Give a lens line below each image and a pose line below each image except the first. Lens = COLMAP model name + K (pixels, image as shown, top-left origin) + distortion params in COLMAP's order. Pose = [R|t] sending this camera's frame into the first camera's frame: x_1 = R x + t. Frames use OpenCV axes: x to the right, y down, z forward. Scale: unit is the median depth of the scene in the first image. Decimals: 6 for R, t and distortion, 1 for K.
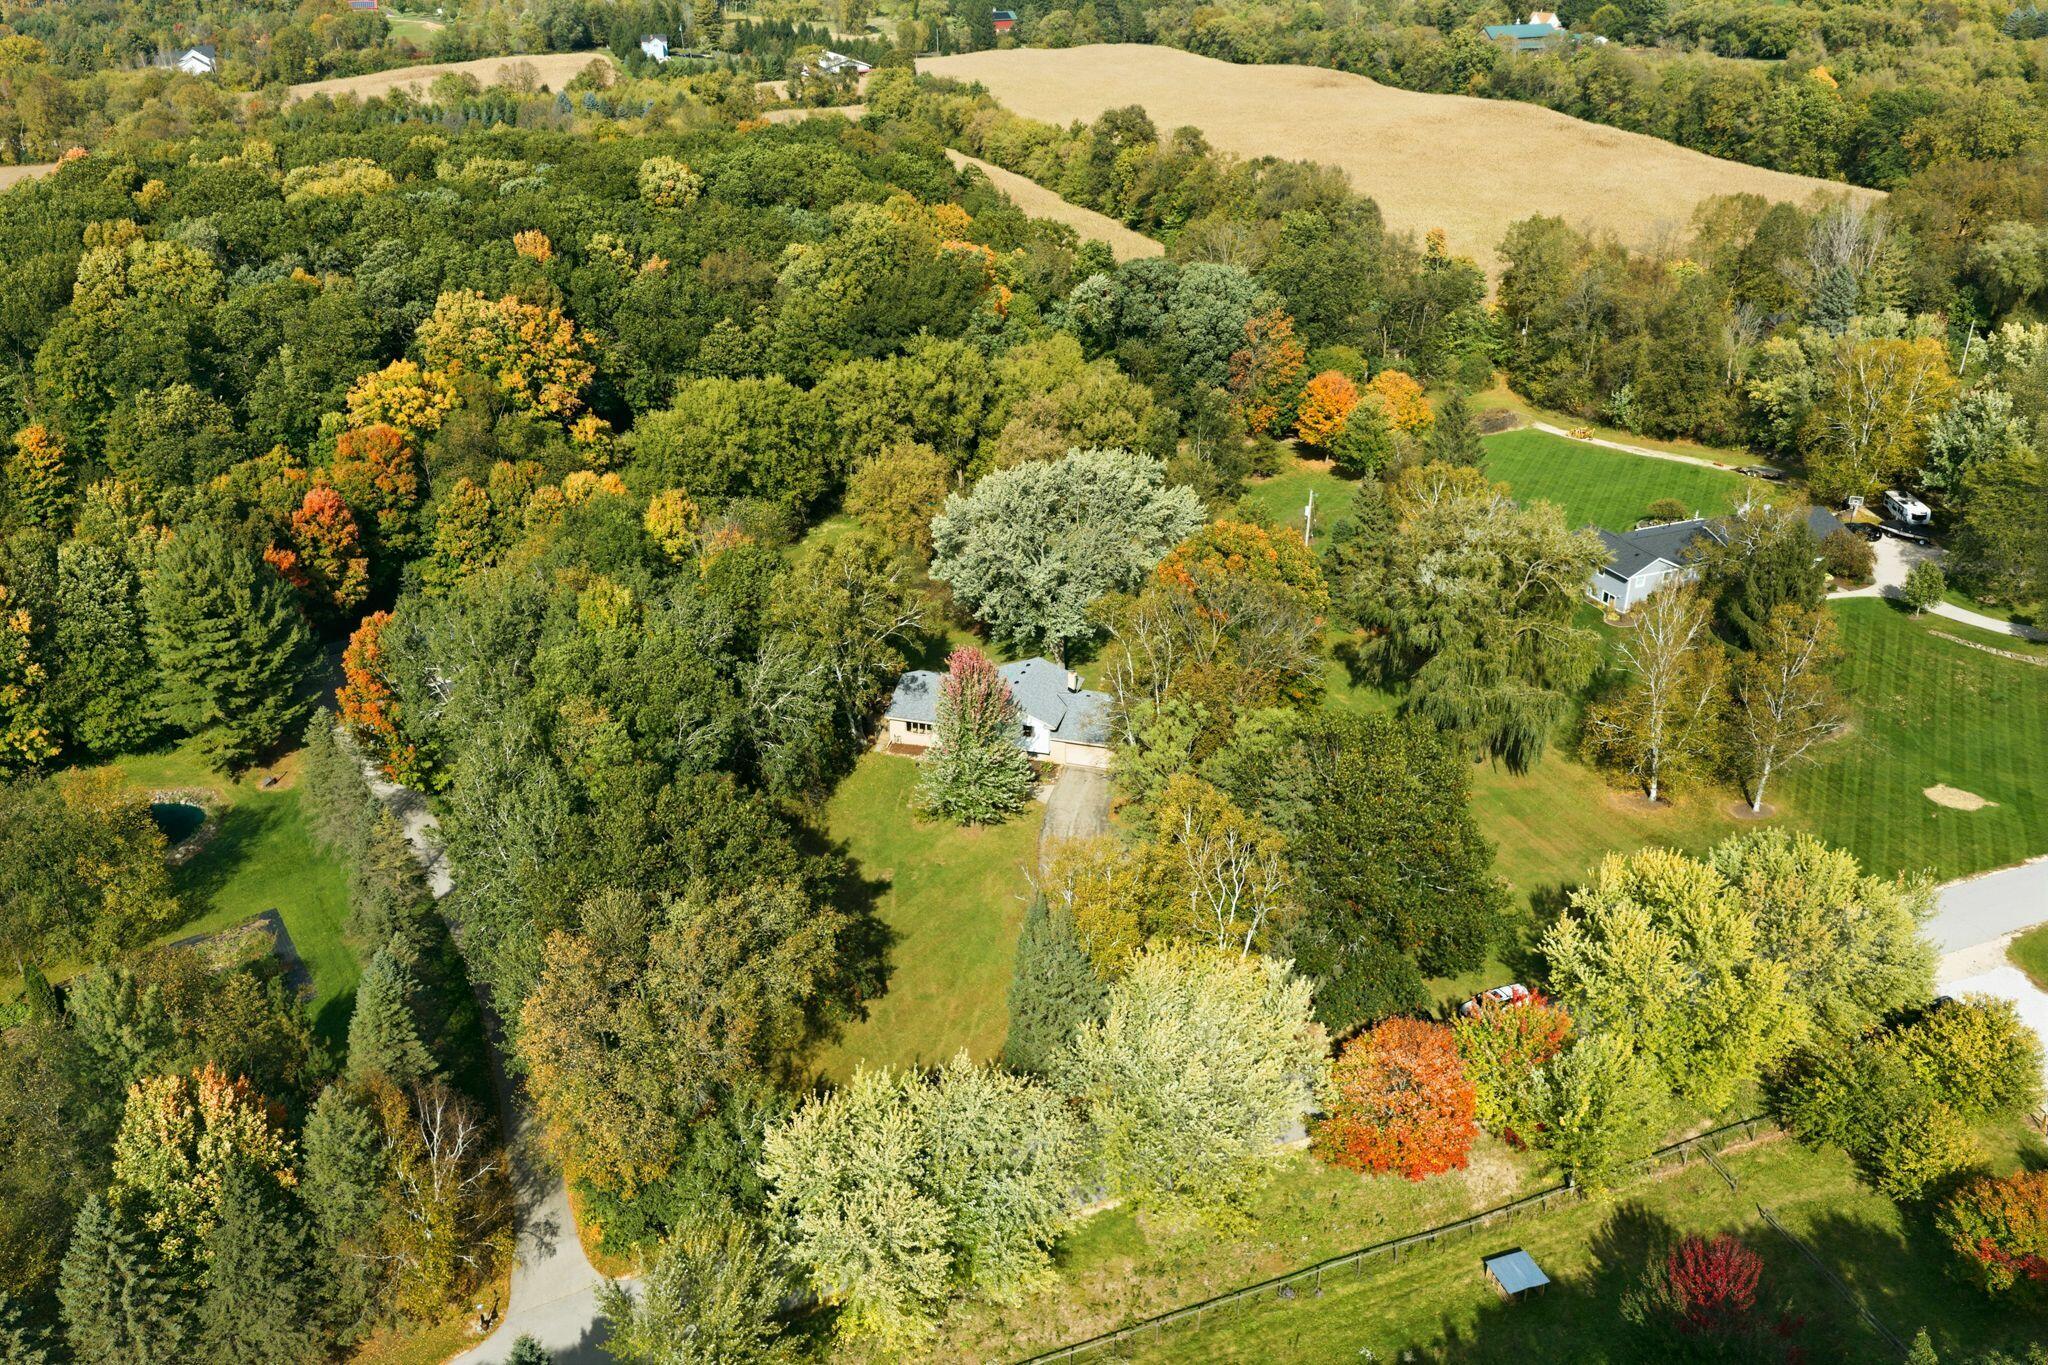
lens RADIAL K [[1608.6, 0, 1059.6], [0, 1608.6, 682.4], [0, 0, 1]] dist [-0.003066, -0.000428]
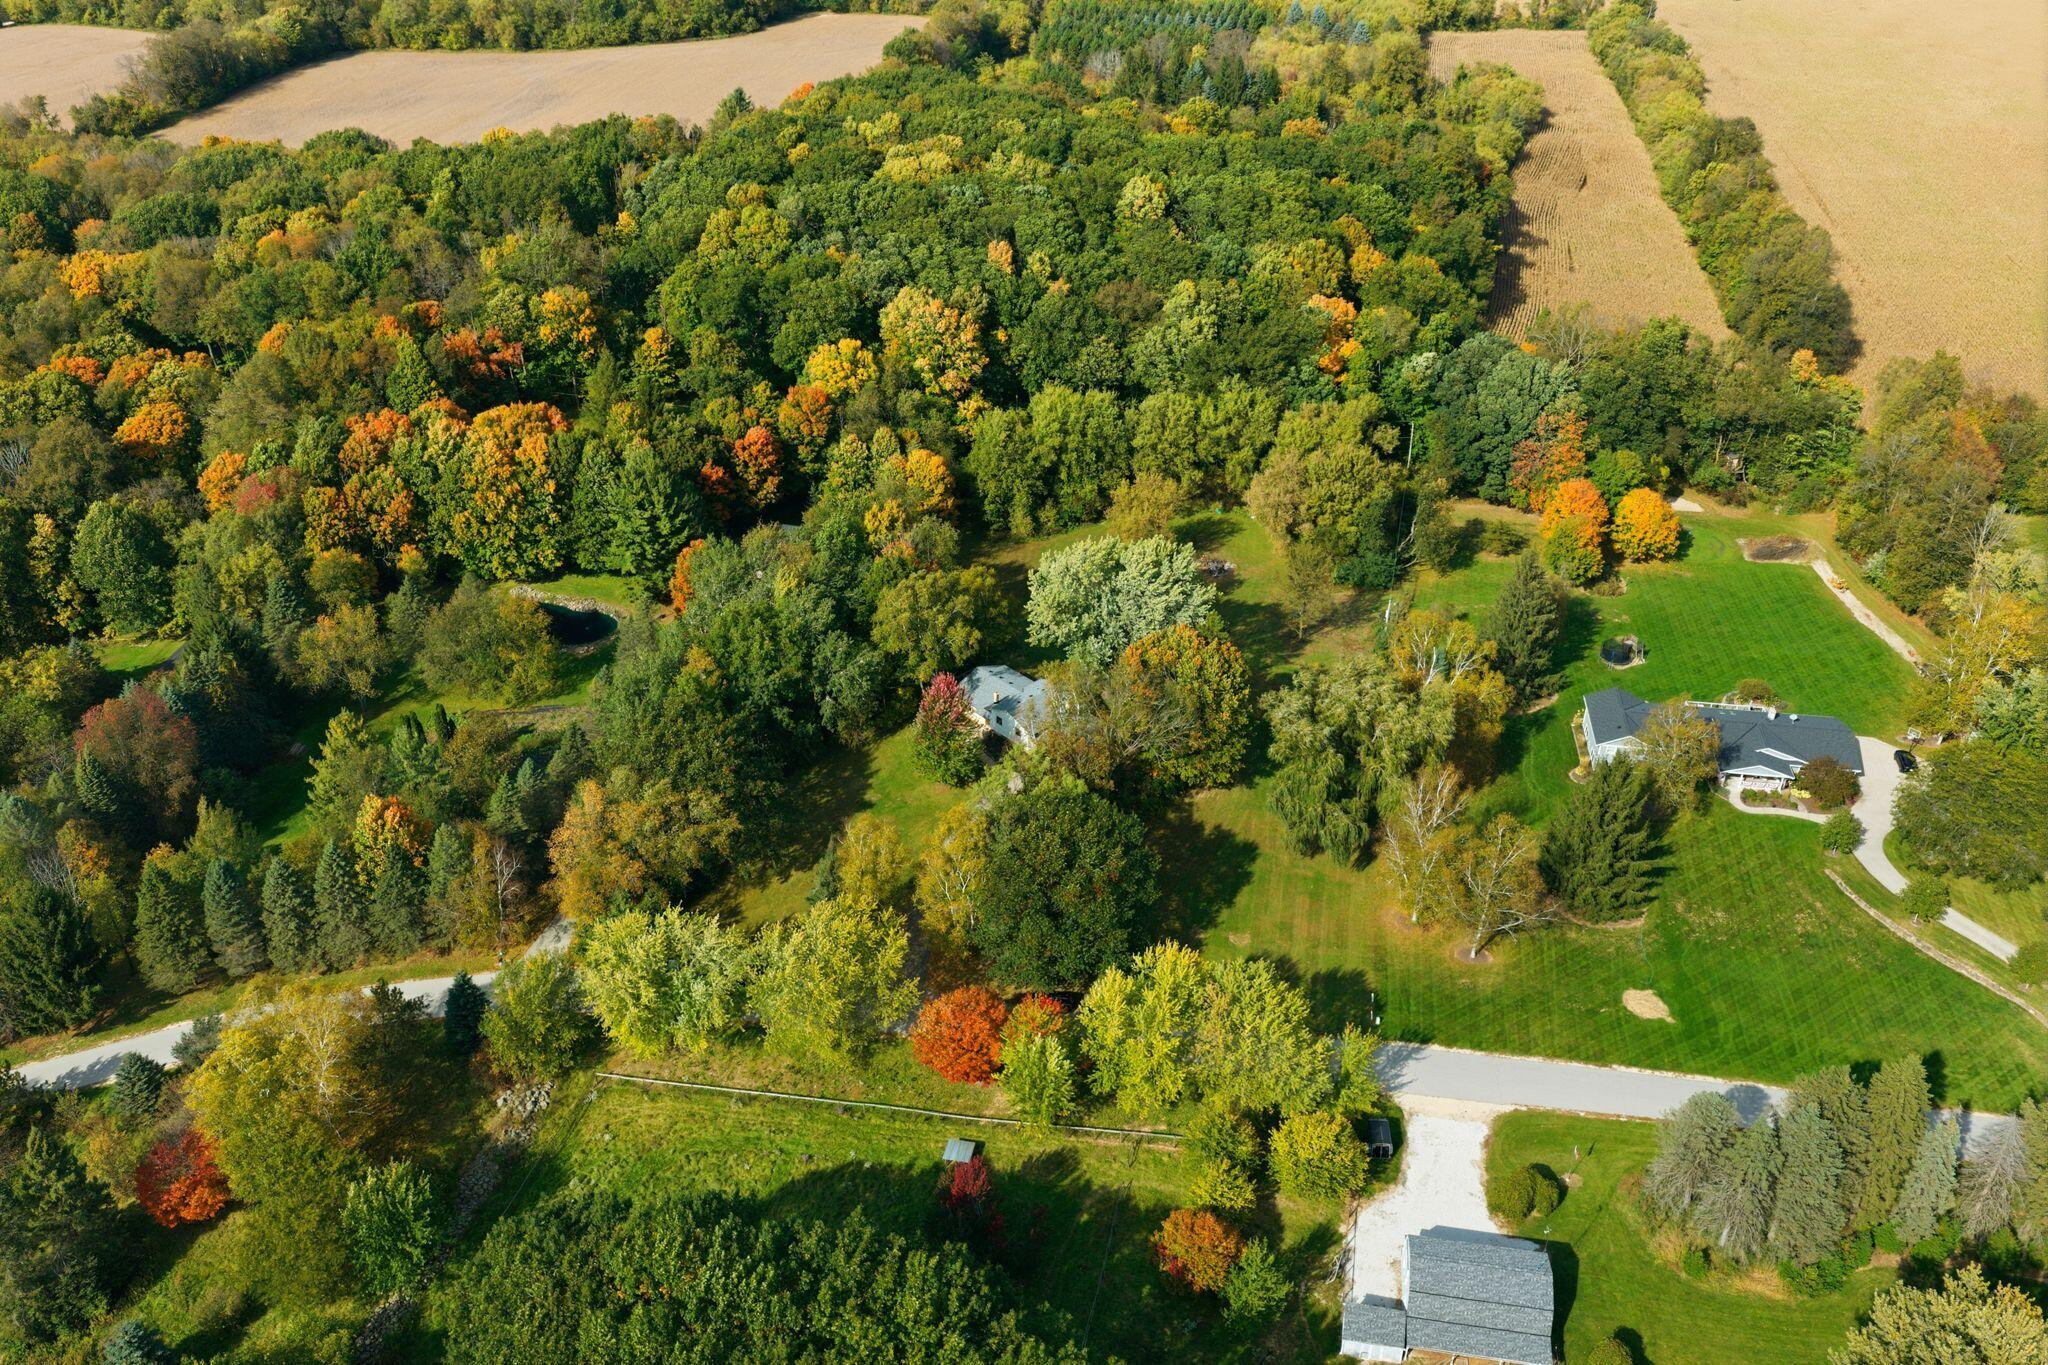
lens RADIAL K [[1608.6, 0, 1059.6], [0, 1608.6, 682.4], [0, 0, 1]] dist [-0.003066, -0.000428]
pose [[0.864575, 0.272465, -0.422223, 0.401219], [-0.230451, 0.961658, 0.148680, -0.153955], [0.446544, -0.031243, 0.894216, -0.173142]]
